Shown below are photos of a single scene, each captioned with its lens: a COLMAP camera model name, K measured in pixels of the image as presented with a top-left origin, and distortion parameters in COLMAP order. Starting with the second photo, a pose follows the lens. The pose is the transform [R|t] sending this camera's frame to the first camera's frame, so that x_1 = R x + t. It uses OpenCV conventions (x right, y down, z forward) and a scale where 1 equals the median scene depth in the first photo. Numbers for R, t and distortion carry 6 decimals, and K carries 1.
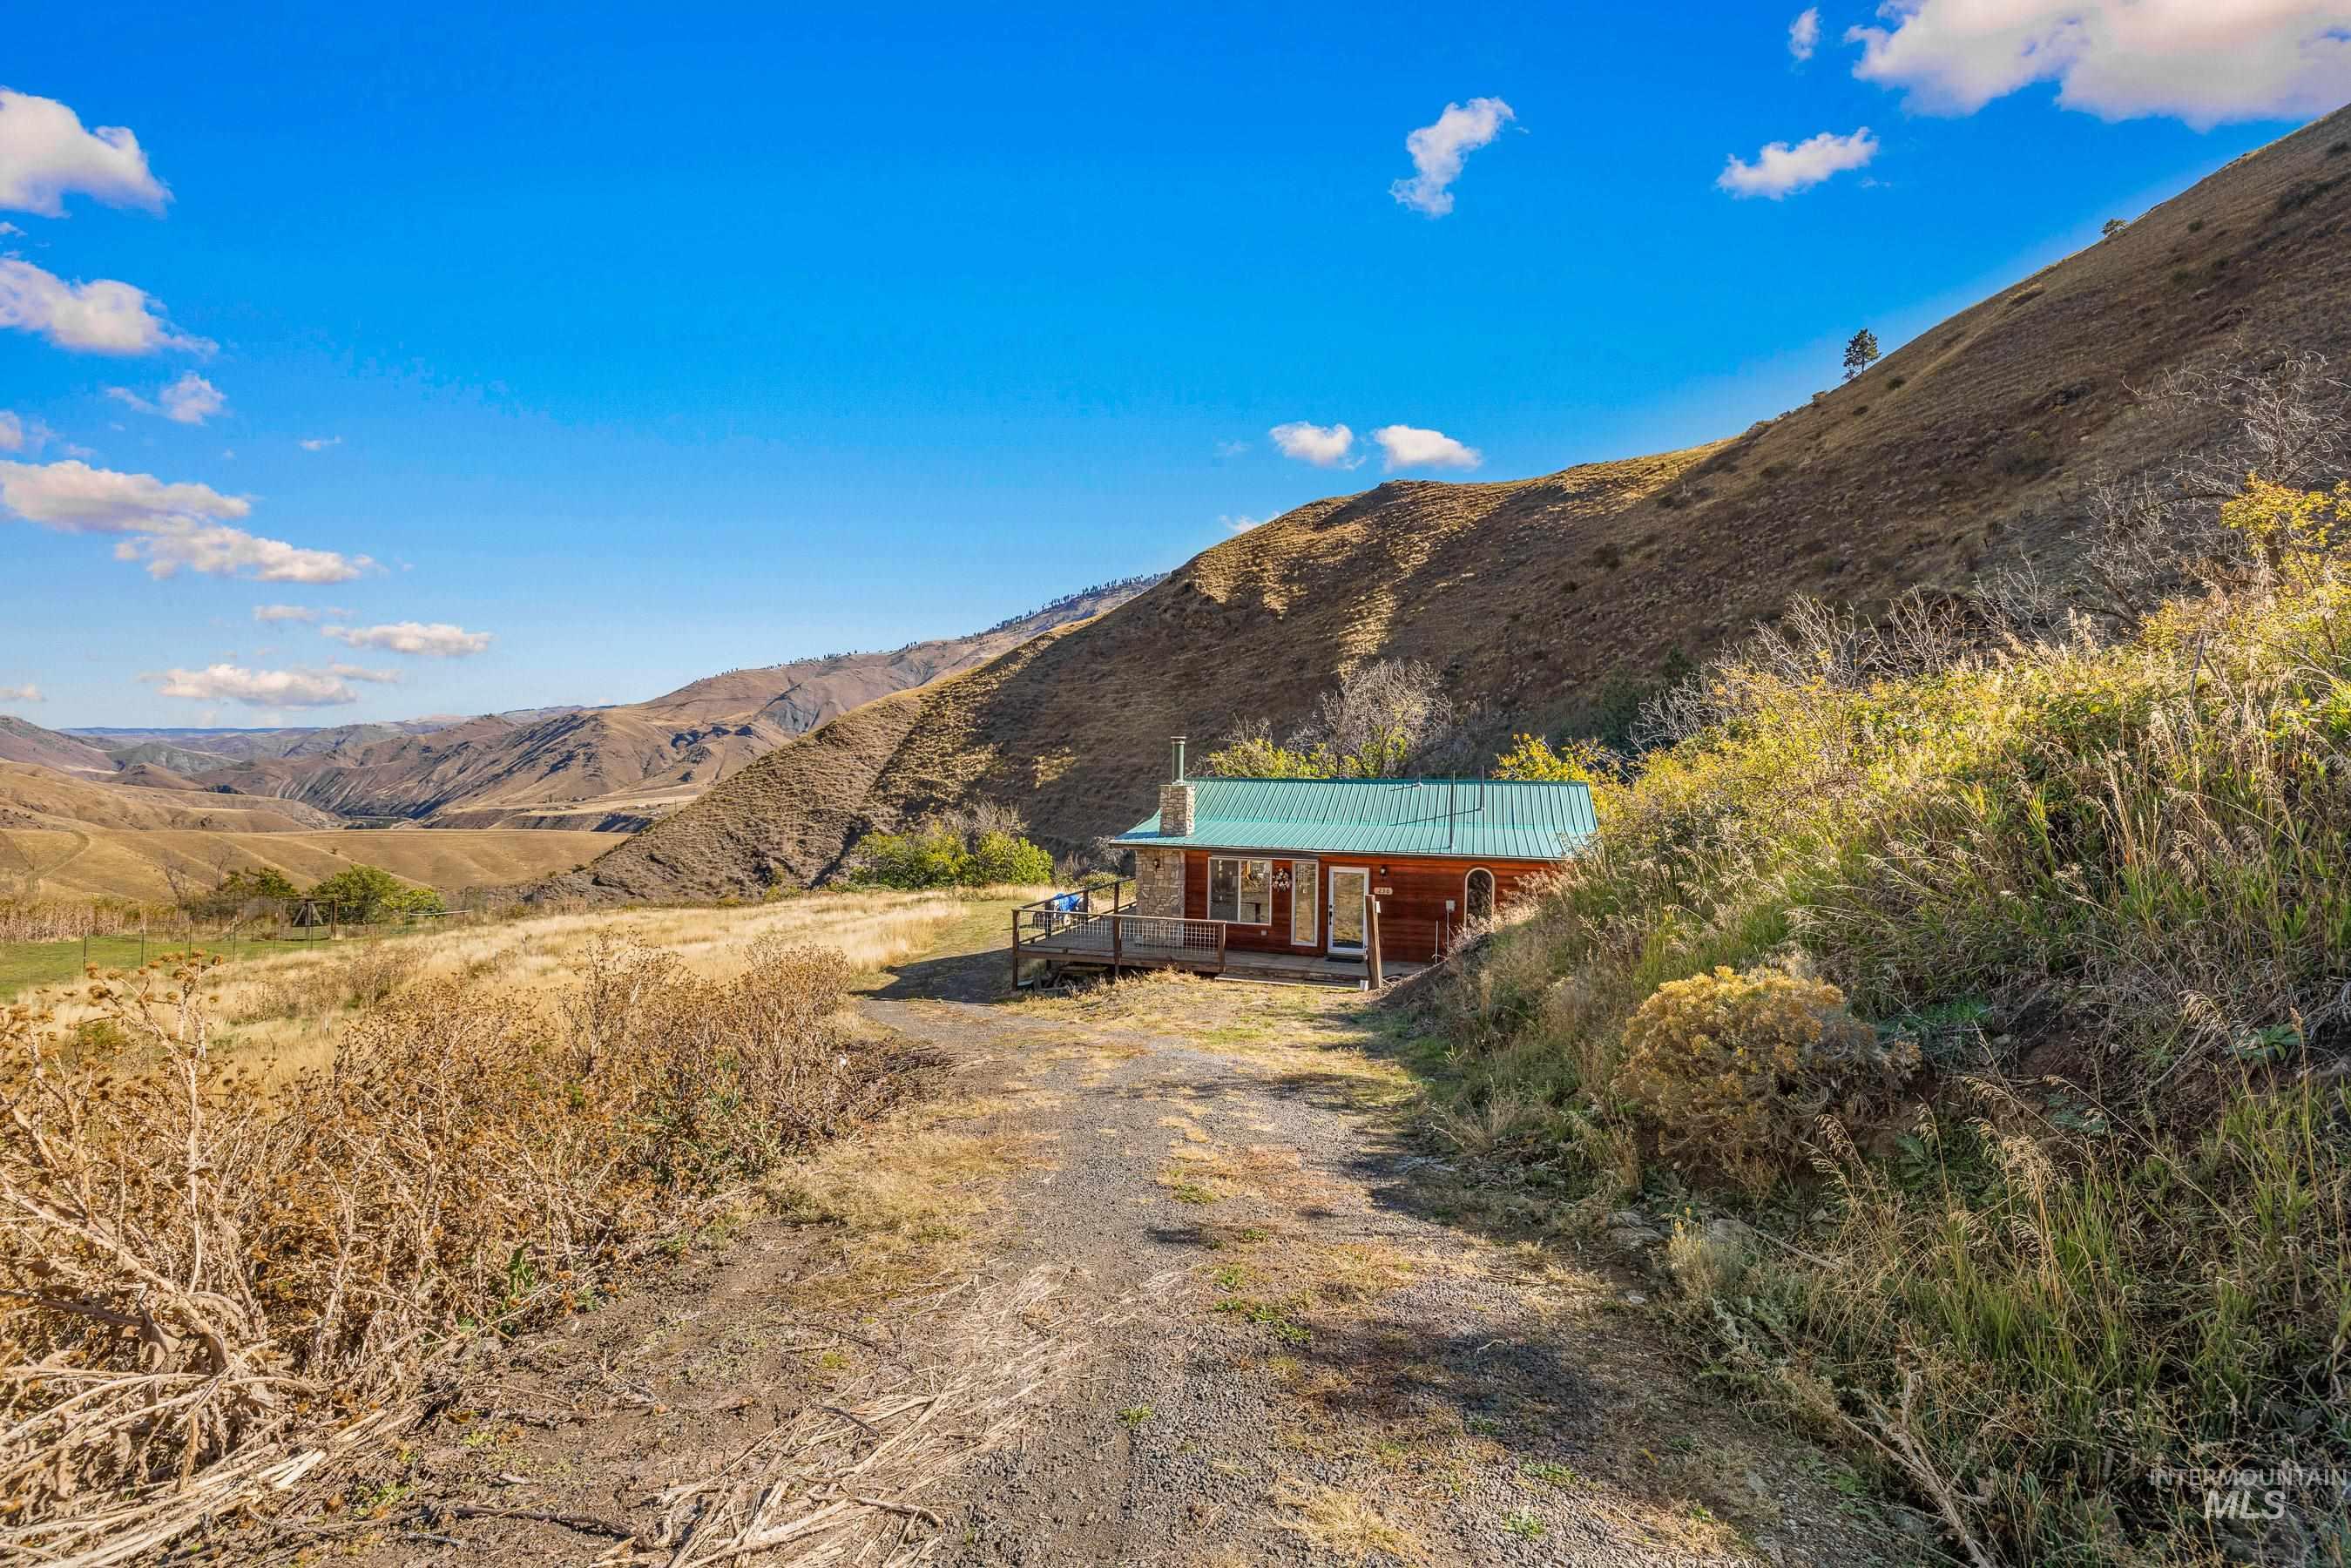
lens RADIAL K [[990.6, 0, 1167.9], [0, 990.6, 789.9], [0, 0, 1]] dist [0.001611, -0.000285]
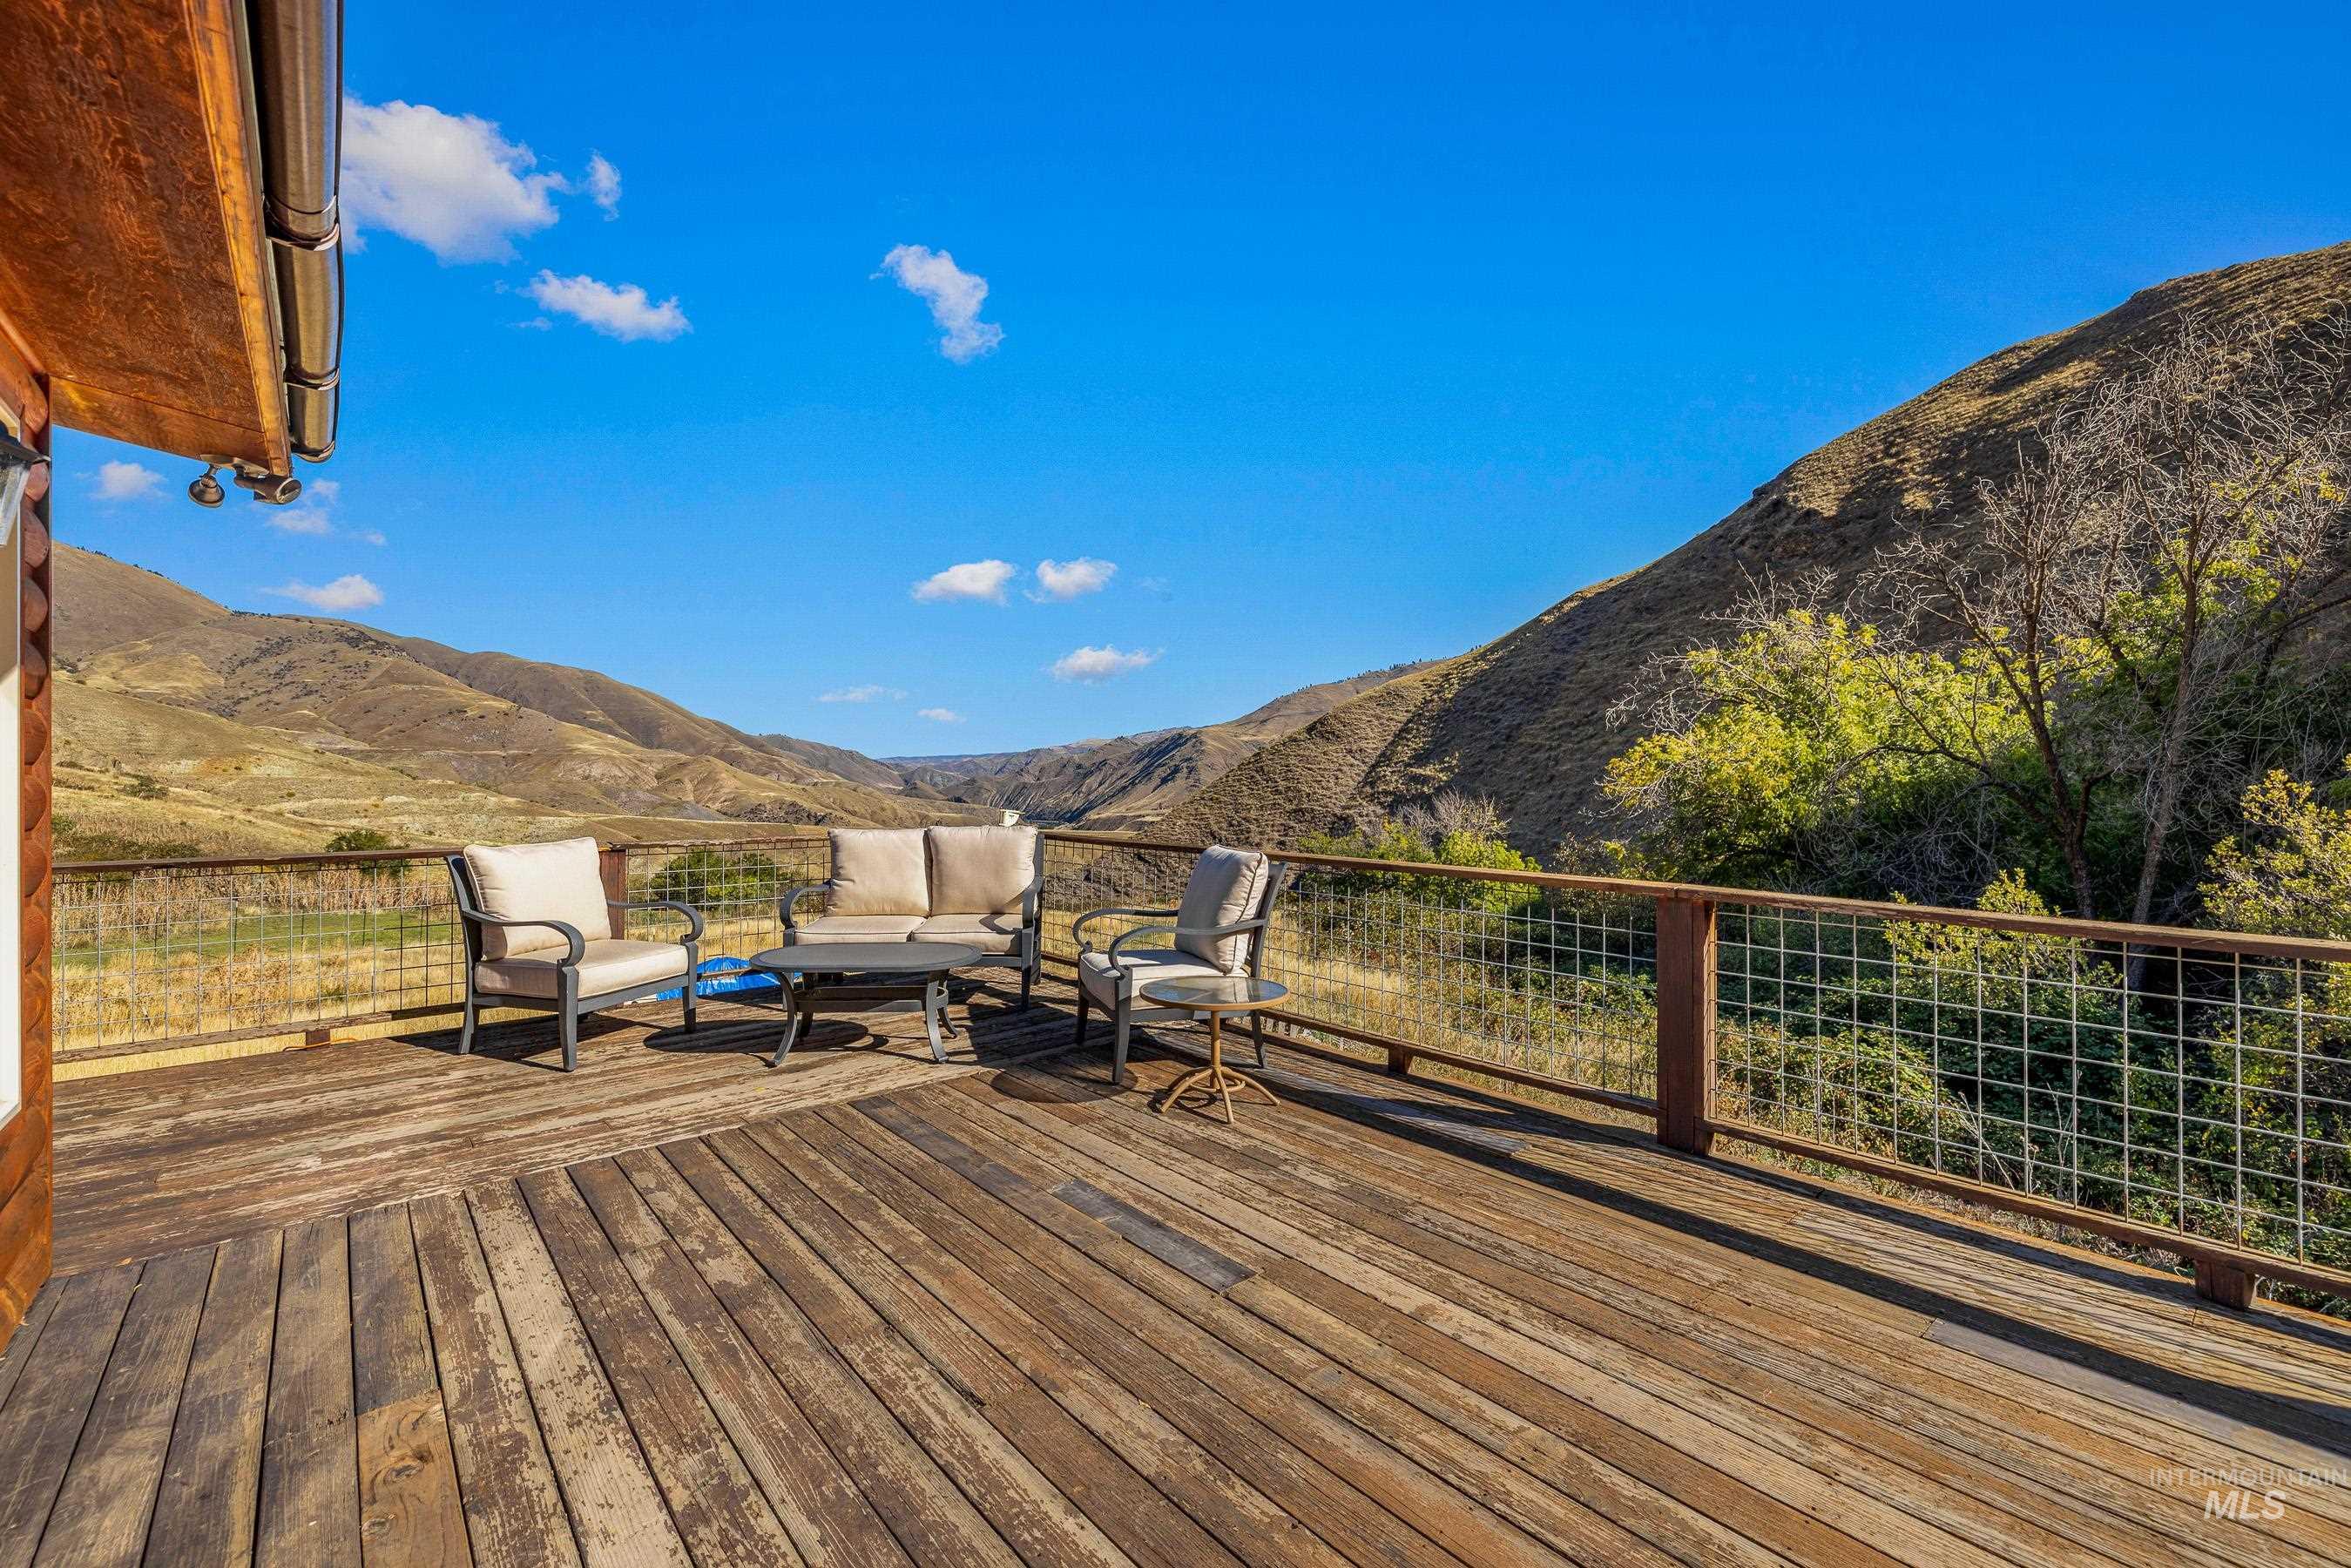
lens RADIAL K [[990.6, 0, 1176.5], [0, 990.6, 780.2], [0, 0, 1]] dist [0.001611, -0.000285]
pose [[0.848673, -0.013732, -0.528740, 0.042223], [0.003367, 0.999783, -0.020561, 0.016627], [0.528908, 0.015669, 0.848535, 0.225860]]
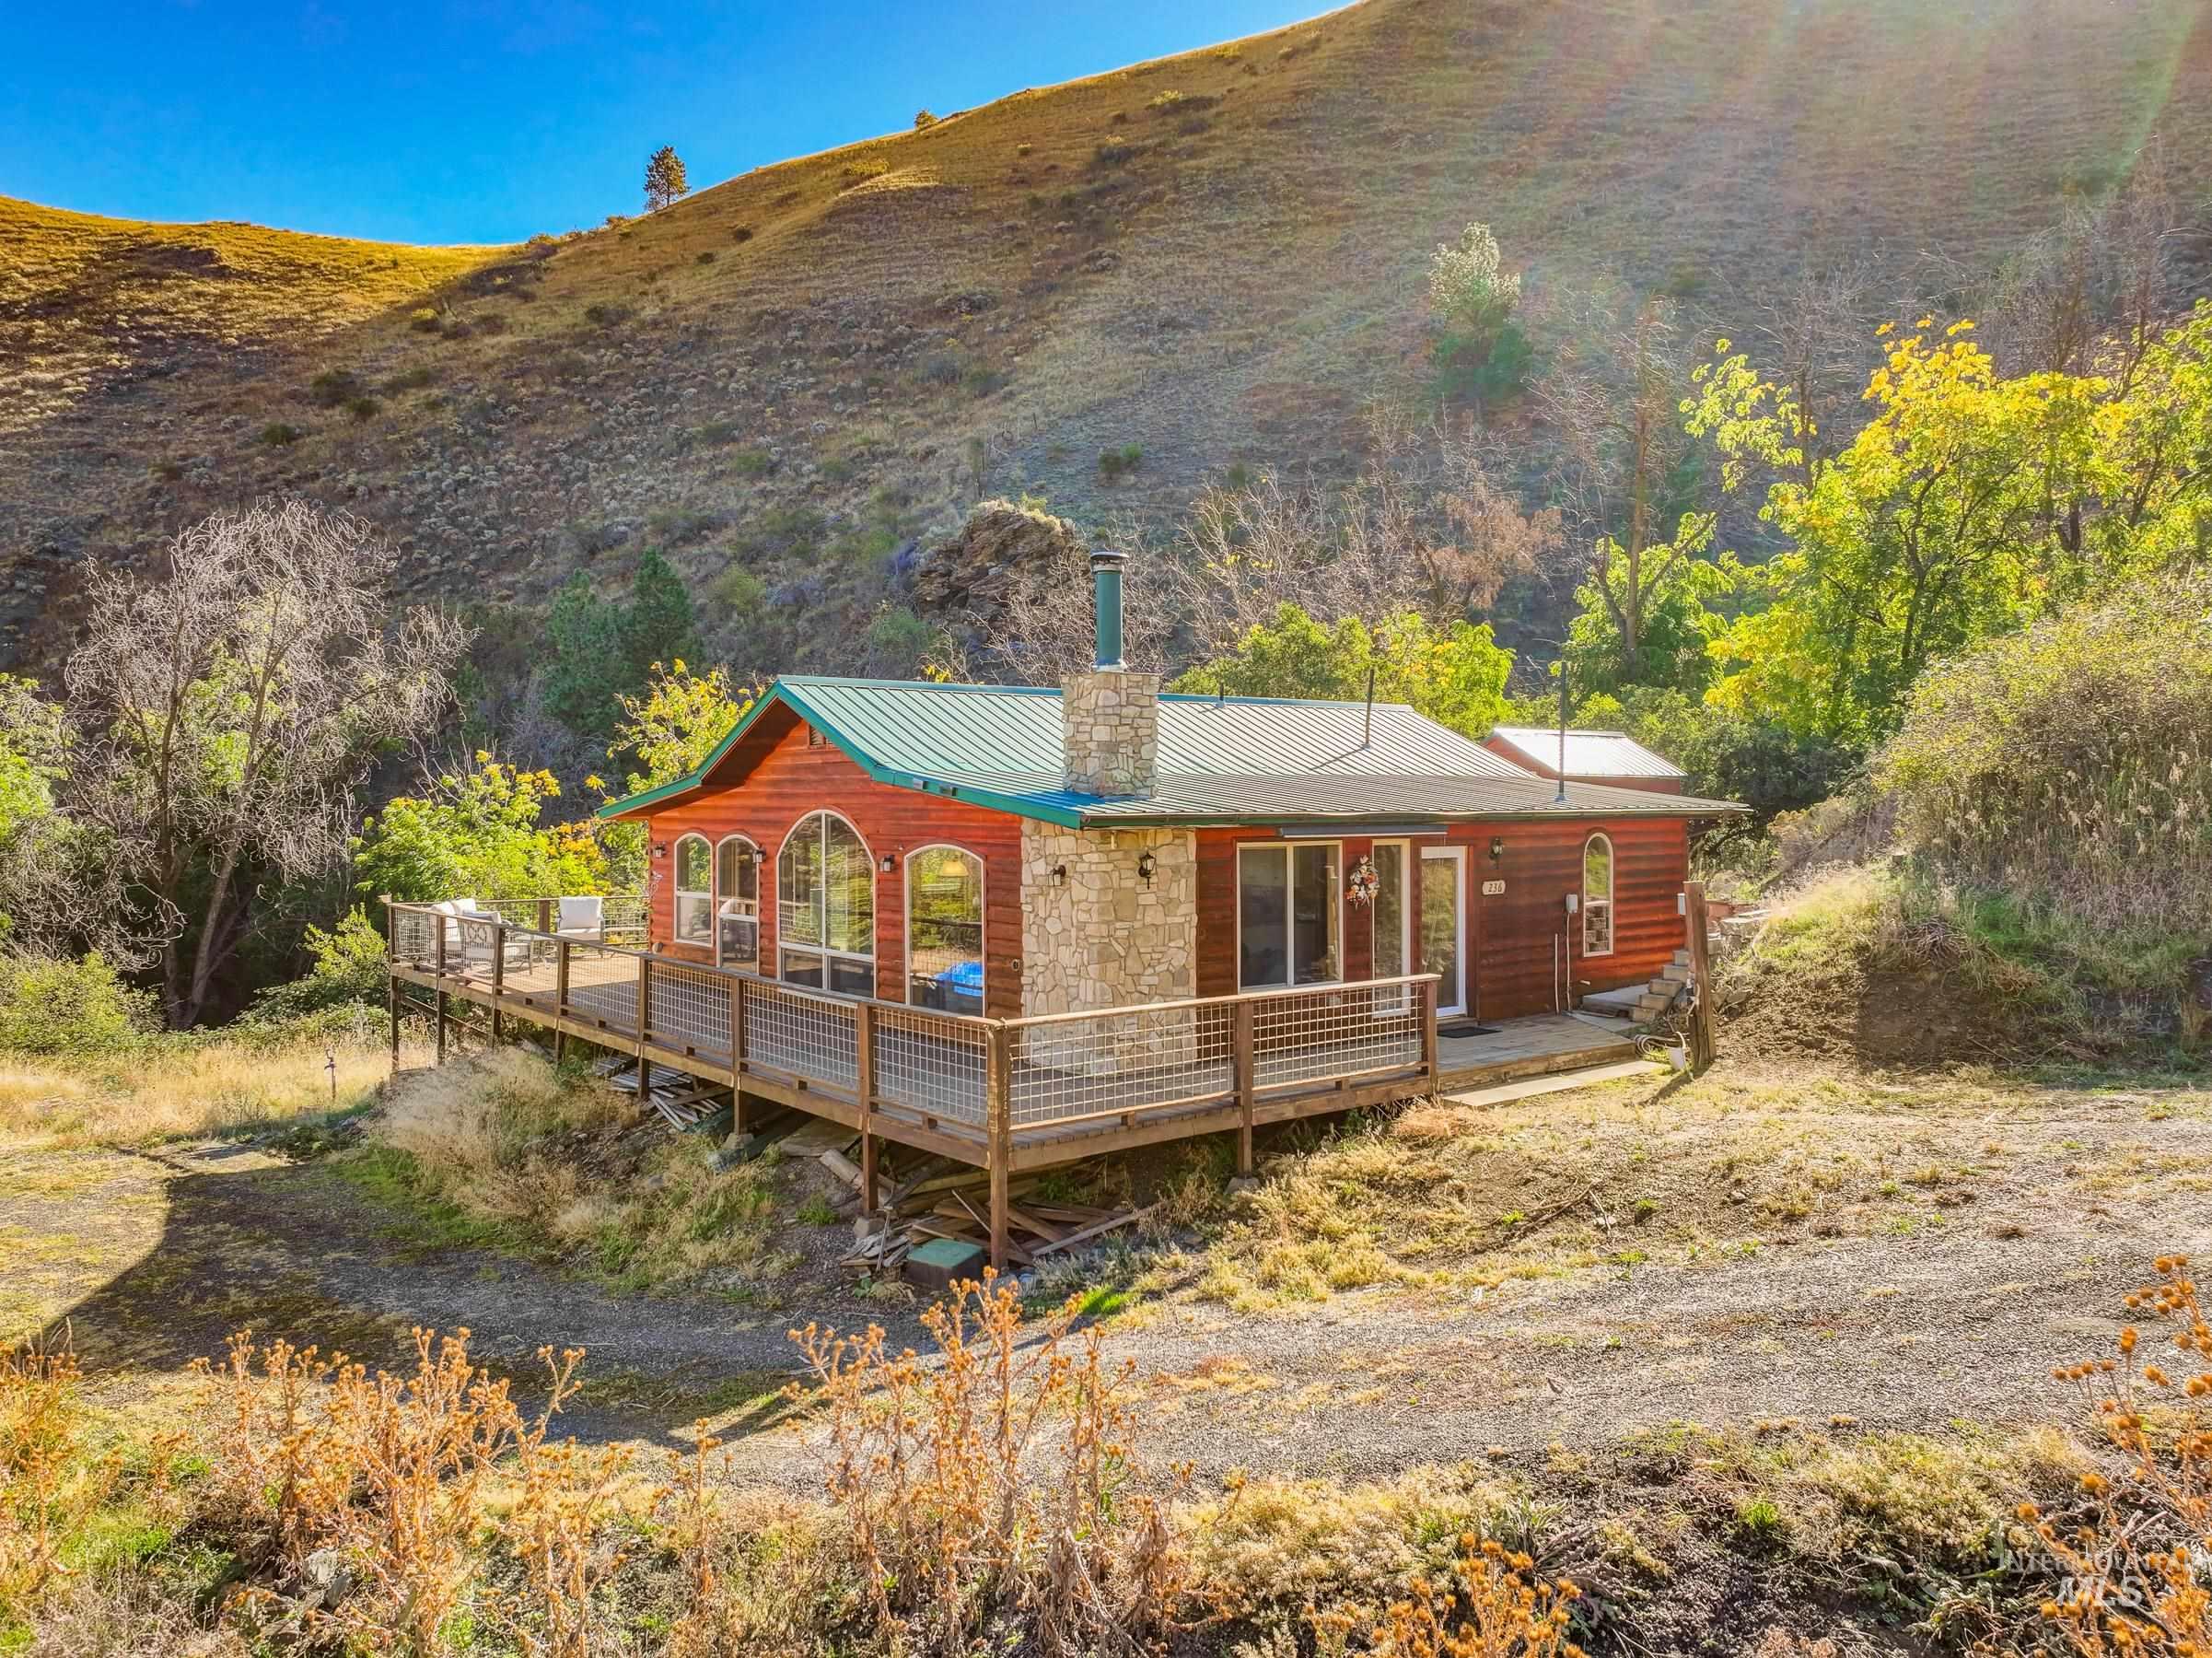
lens RADIAL K [[1573.3, 0, 1113.3], [0, 1573.3, 814.2], [0, 0, 1]] dist [0.010574, 0.002323]
pose [[0.555405, -0.024736, 0.831212, -0.085557], [0.019758, 0.999668, 0.016546, 0.006875], [-0.831345, 0.007233, 0.555709, 0.105725]]
